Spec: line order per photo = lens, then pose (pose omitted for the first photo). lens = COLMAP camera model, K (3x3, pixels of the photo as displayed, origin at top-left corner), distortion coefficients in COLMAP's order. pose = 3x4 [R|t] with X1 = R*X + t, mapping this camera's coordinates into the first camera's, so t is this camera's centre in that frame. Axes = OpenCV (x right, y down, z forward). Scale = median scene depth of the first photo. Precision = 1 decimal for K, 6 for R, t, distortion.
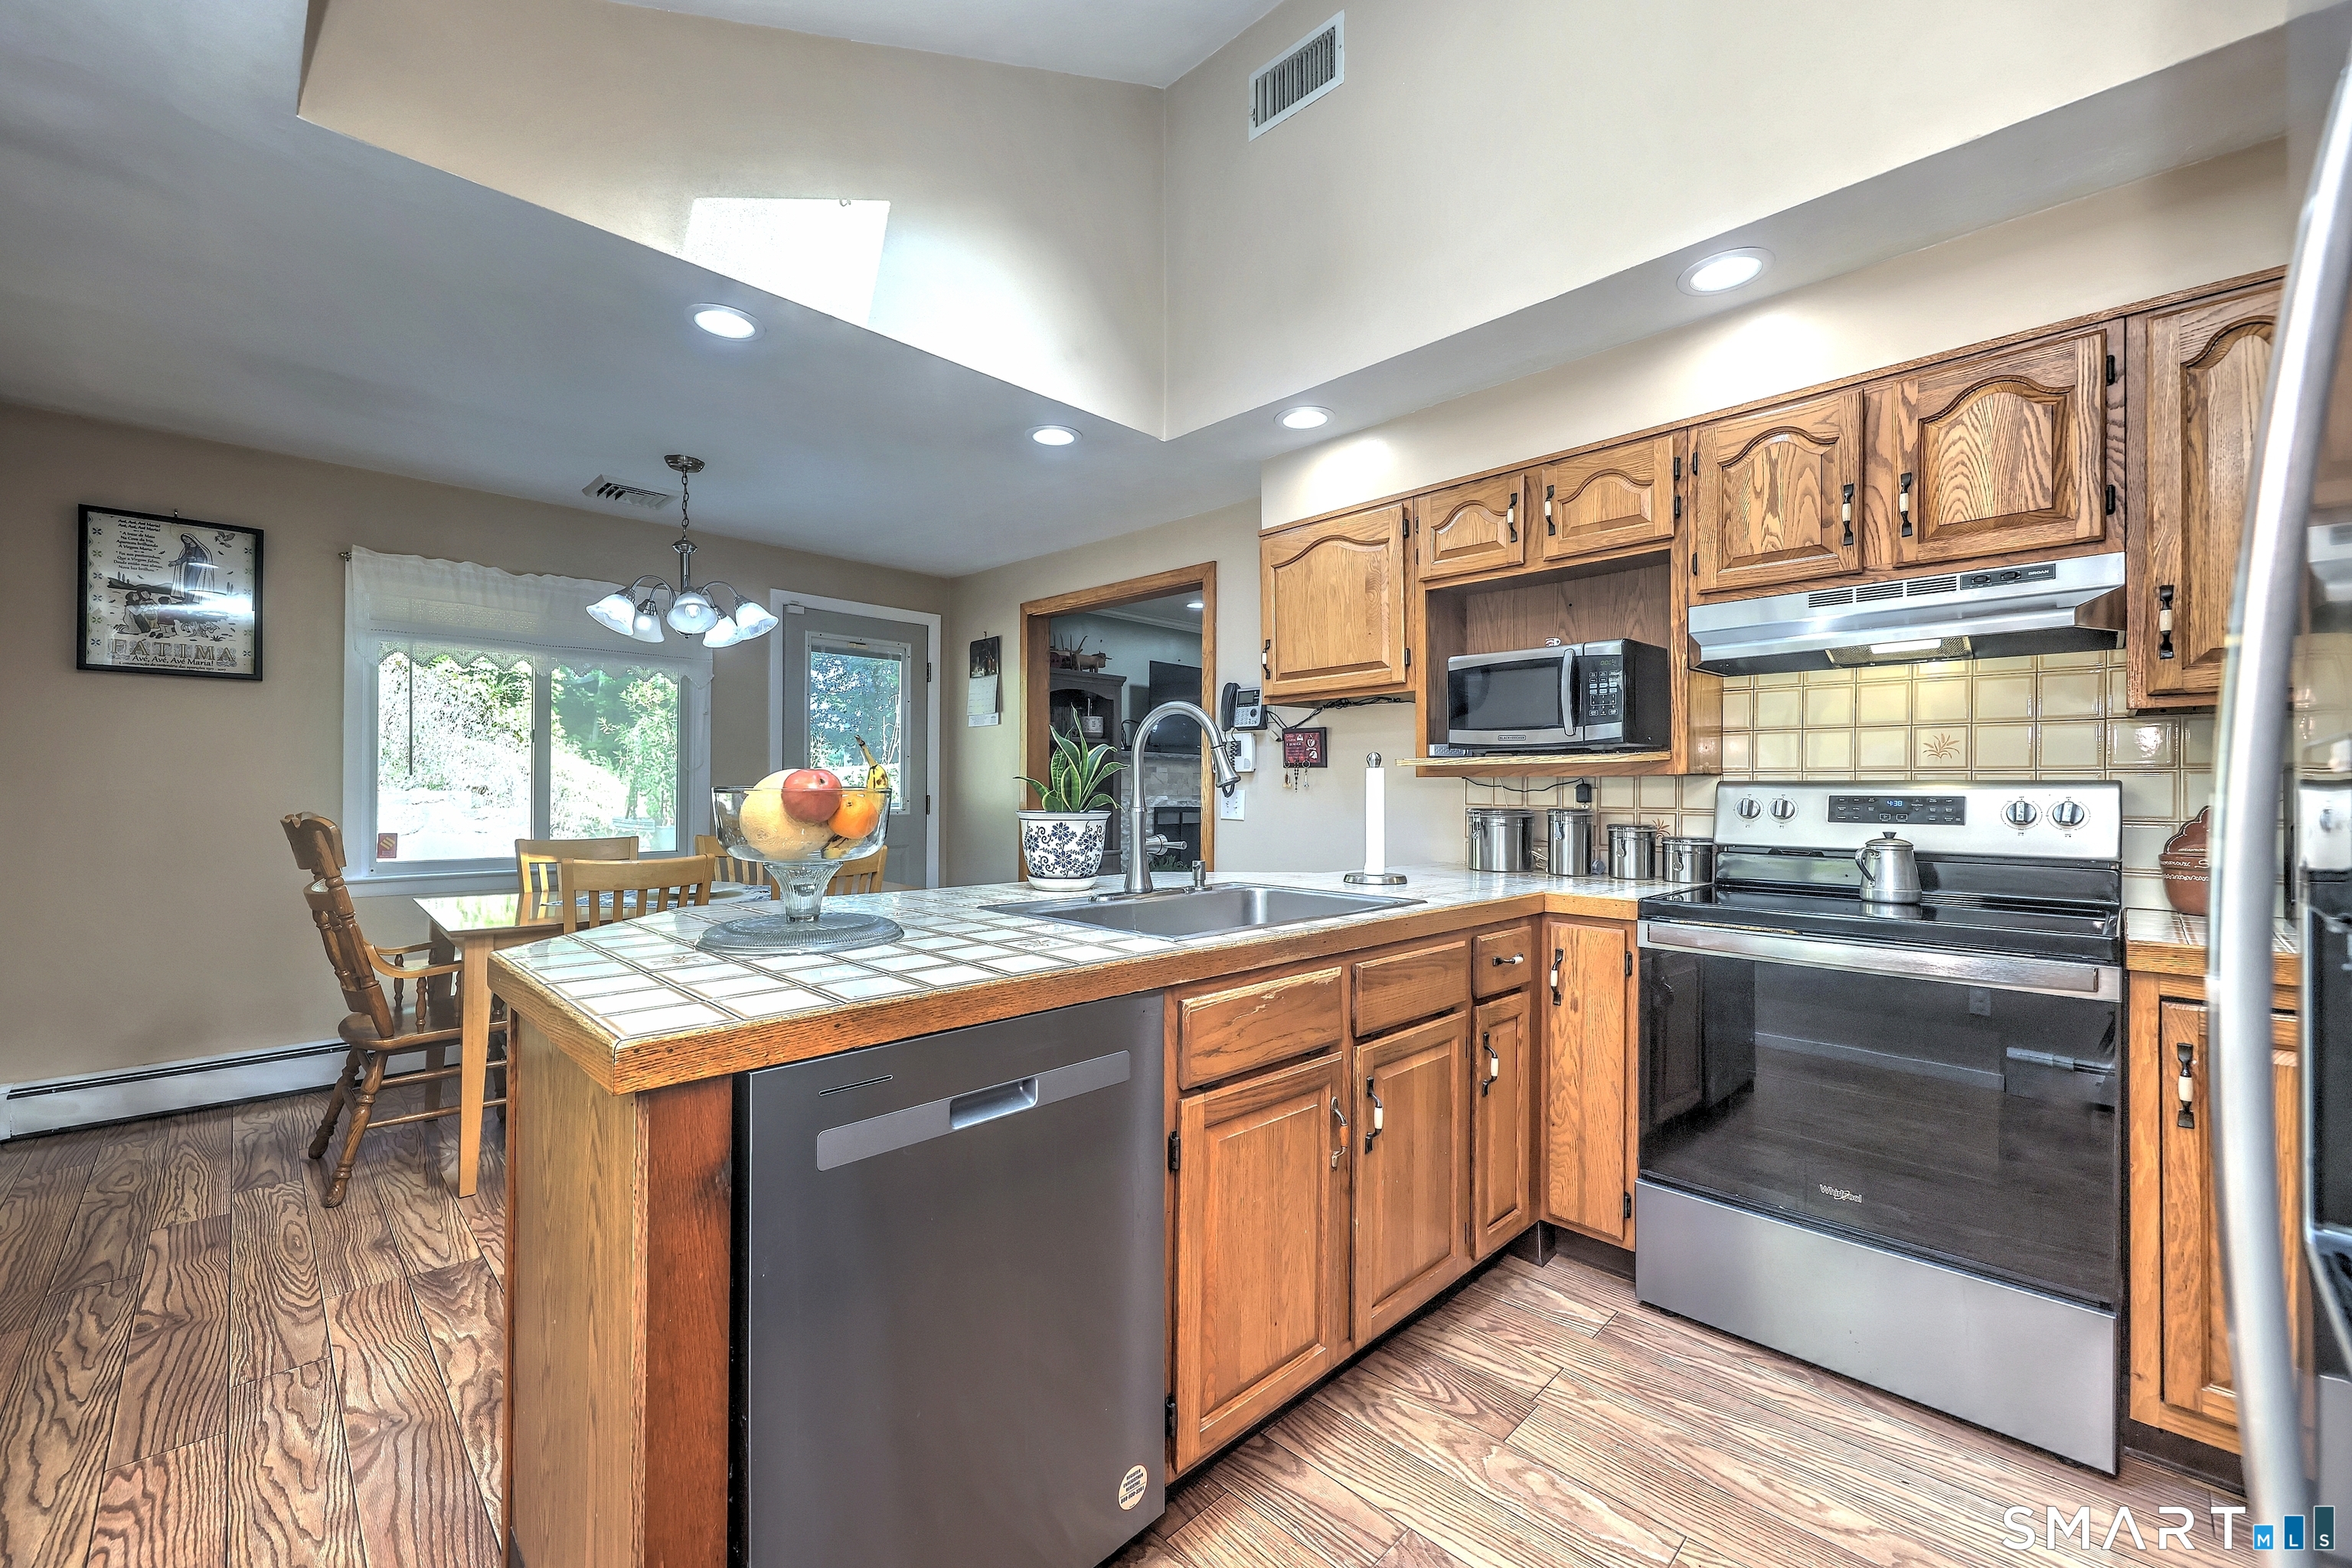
lens RADIAL K [[925.3, 0, 1157.5], [0, 925.3, 793.3], [0, 0, 1]] dist [0.001946, -0.002789]
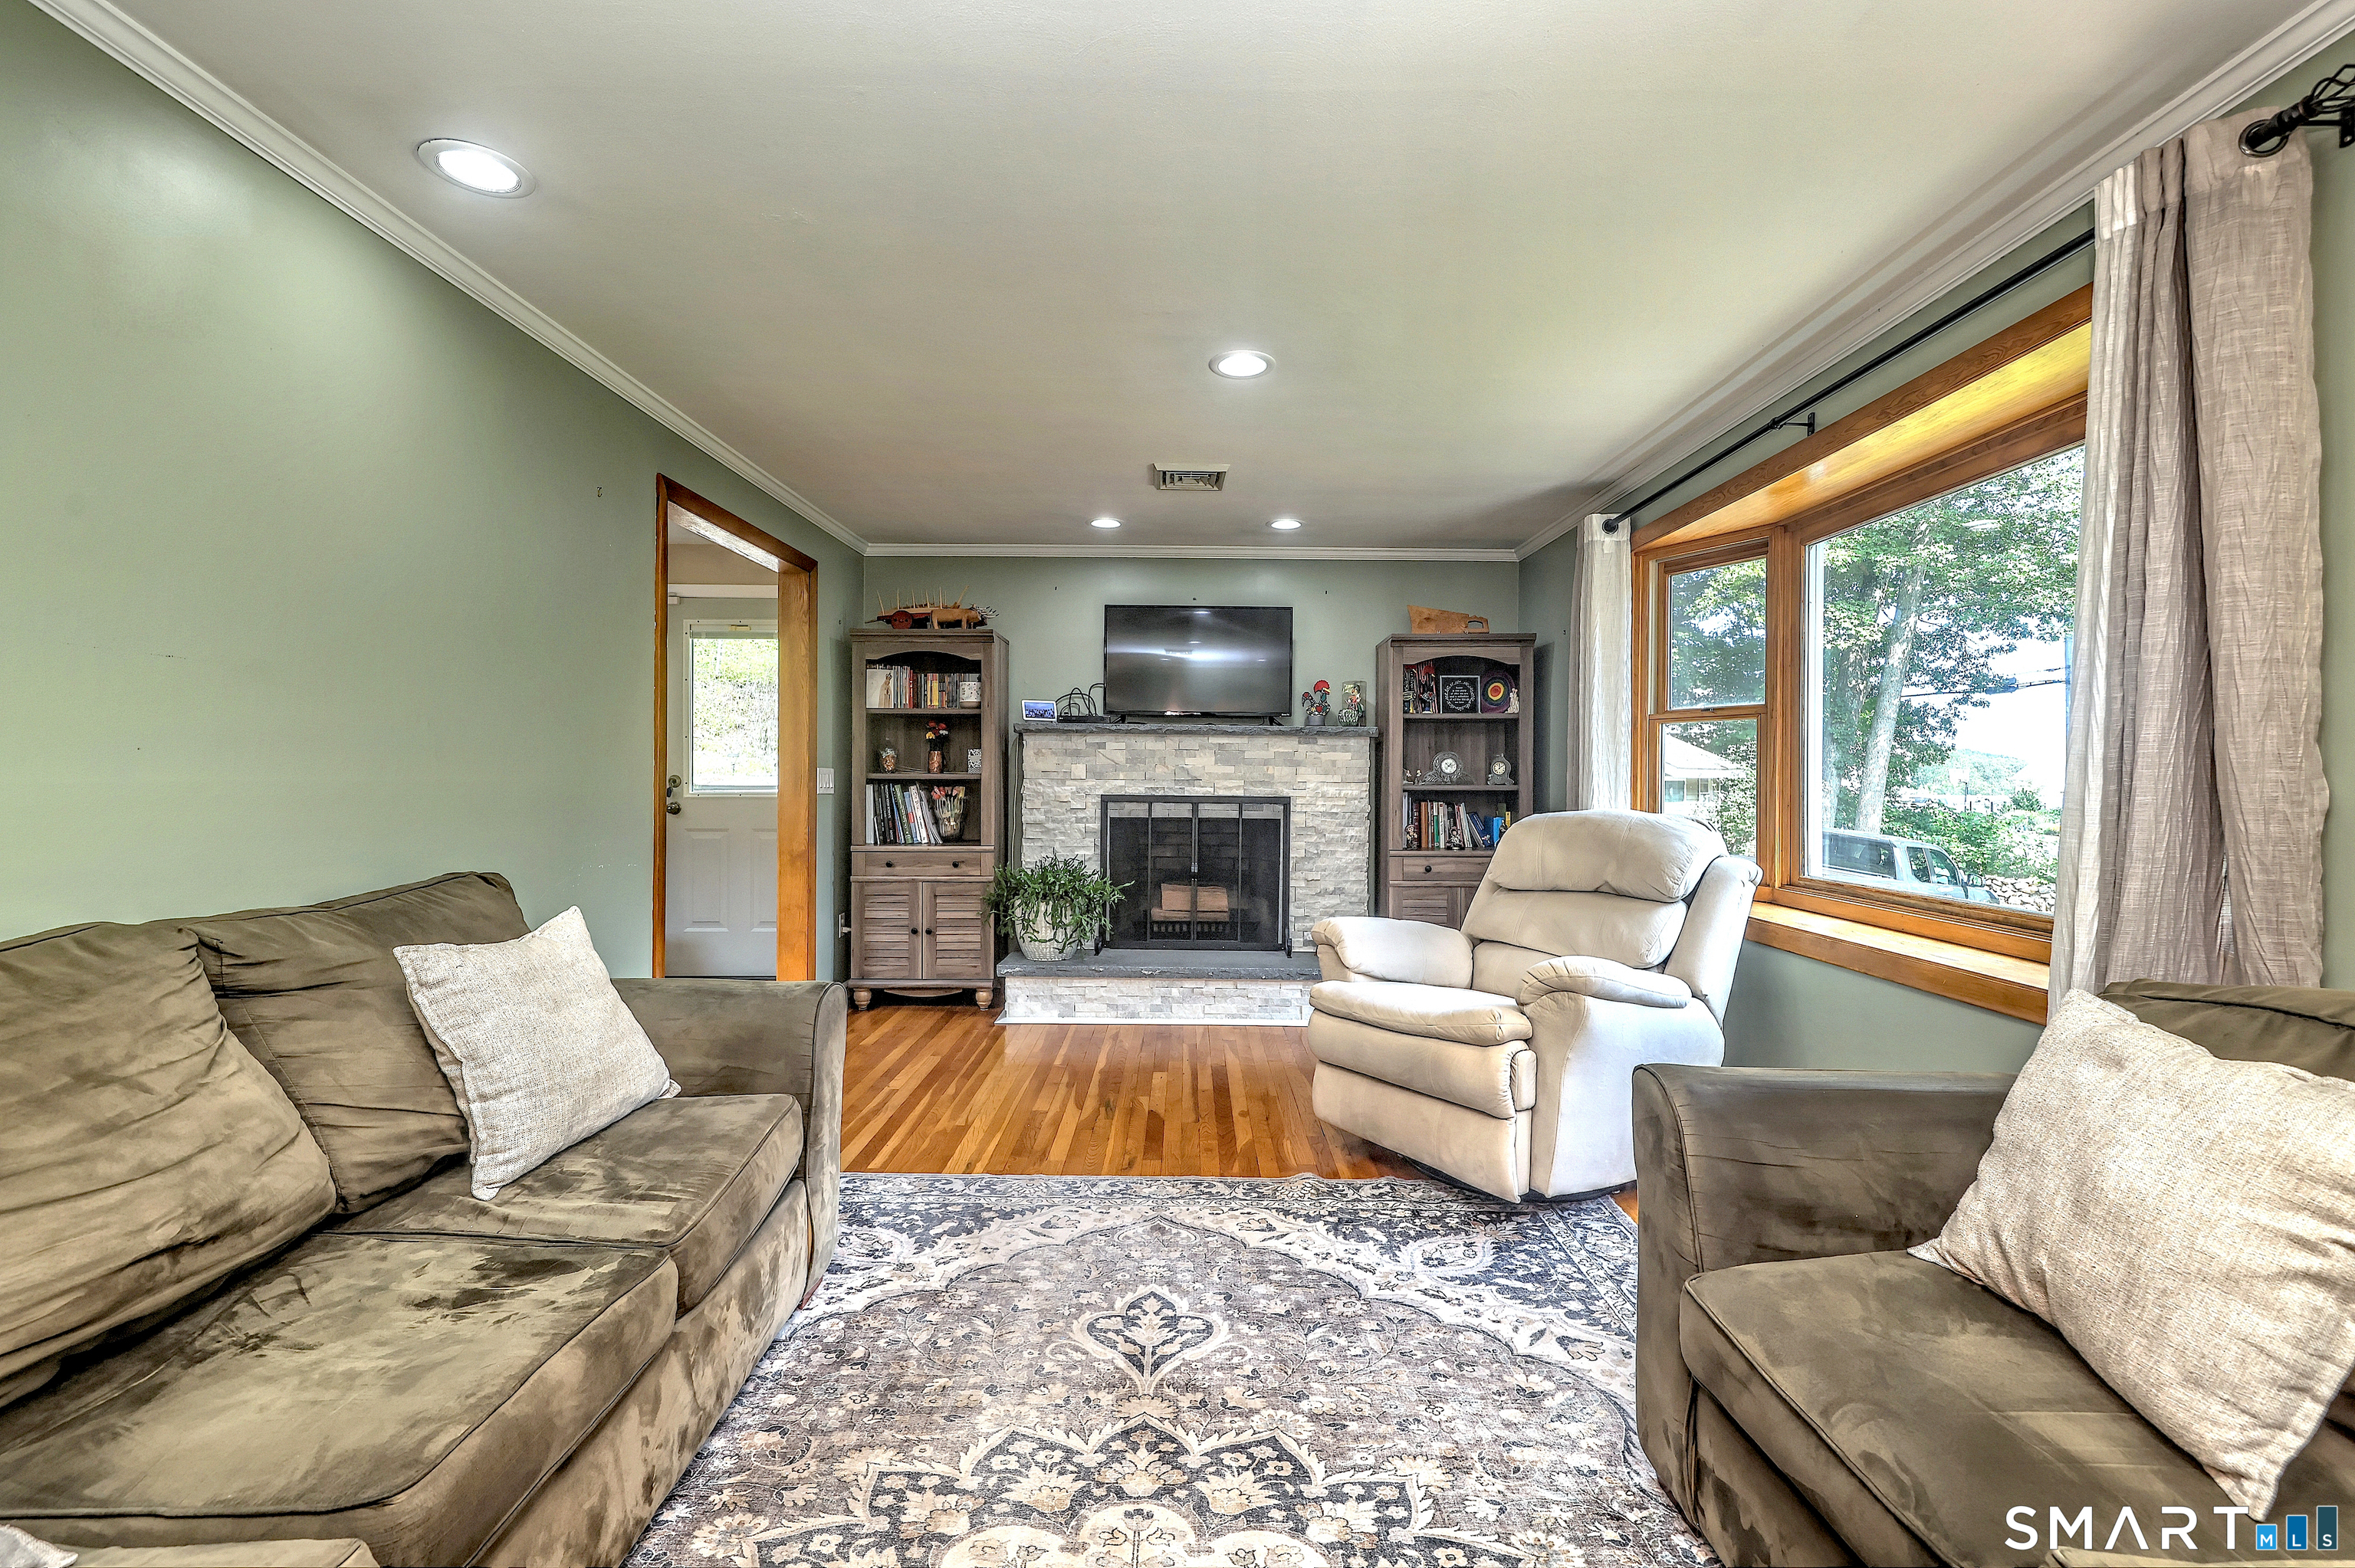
lens RADIAL K [[974.1, 0, 1161.4], [0, 974.1, 769.5], [0, 0, 1]] dist [0.008248, -0.004191]
pose [[0.690370, -0.004329, -0.723443, 1.201326], [-0.006917, 0.999897, -0.012584, 0.008045], [0.723423, 0.013692, 0.690269, 0.938761]]
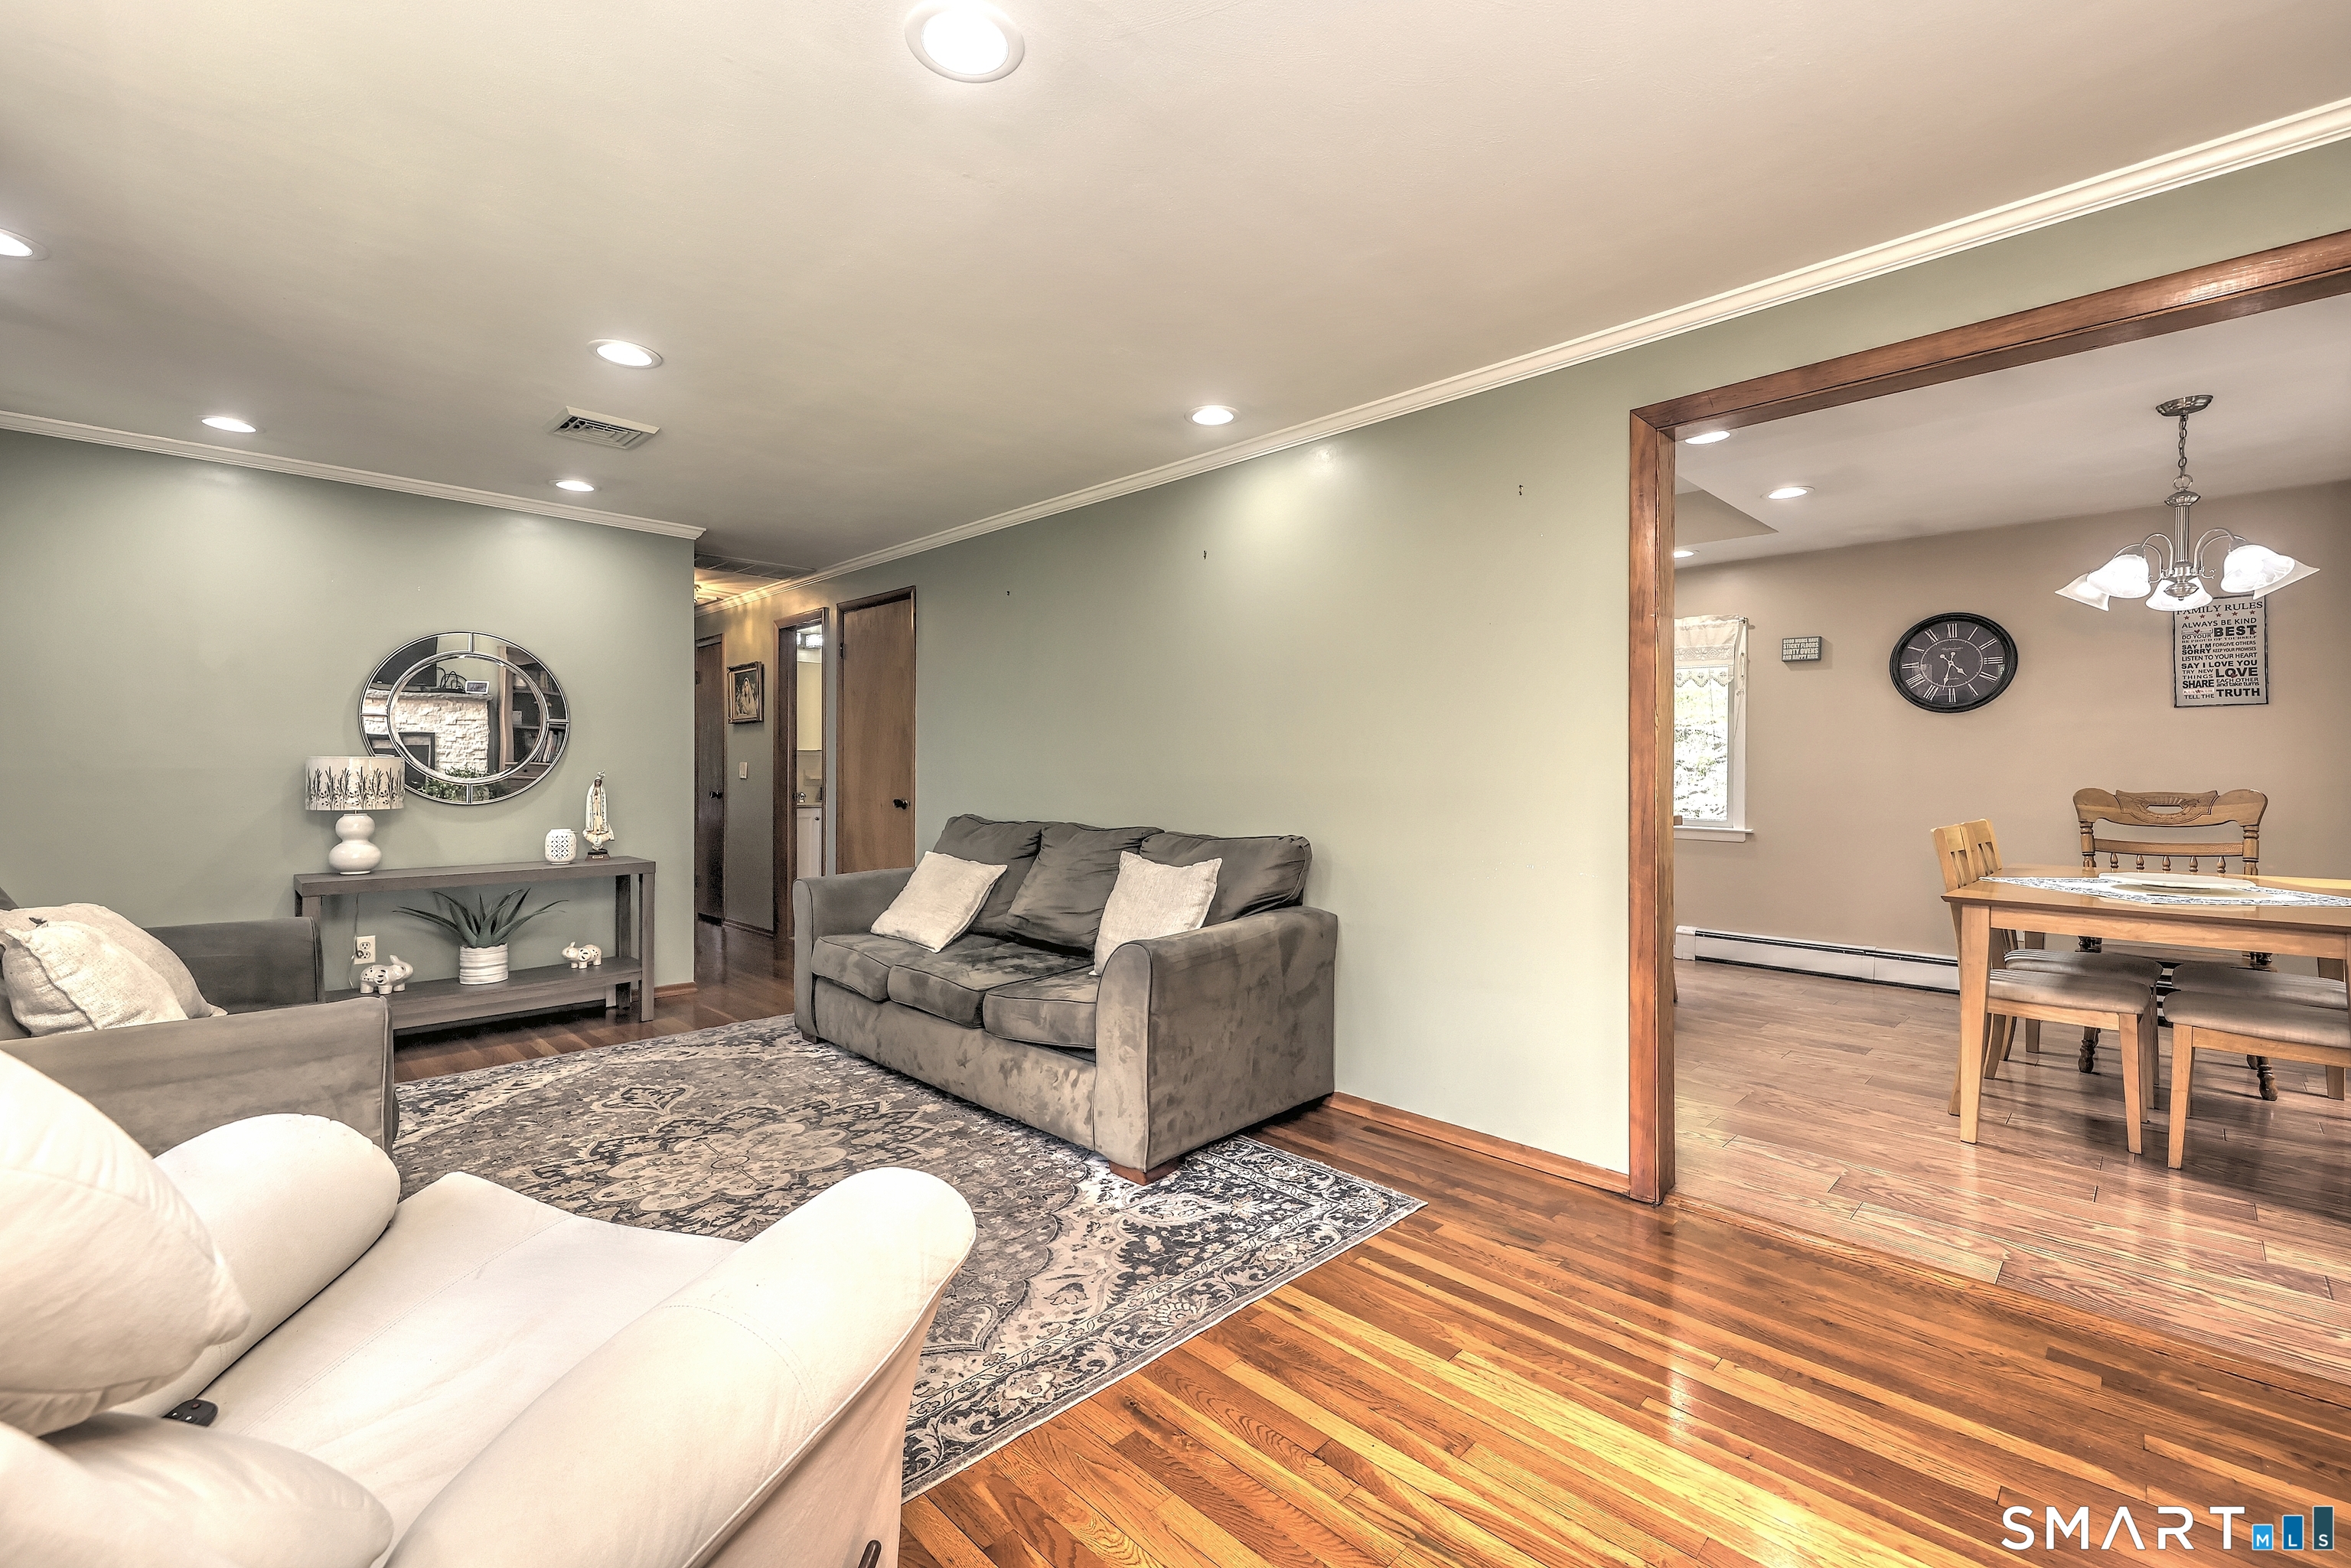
lens RADIAL K [[972.5, 0, 1157.9], [0, 972.5, 772.0], [0, 0, 1]] dist [0.008248, -0.004191]
pose [[-0.999940, -0.010960, -0.000772, 0.512198], [-0.010966, 0.999909, 0.007858, 0.001451], [0.000686, 0.007866, -0.999969, 2.100138]]
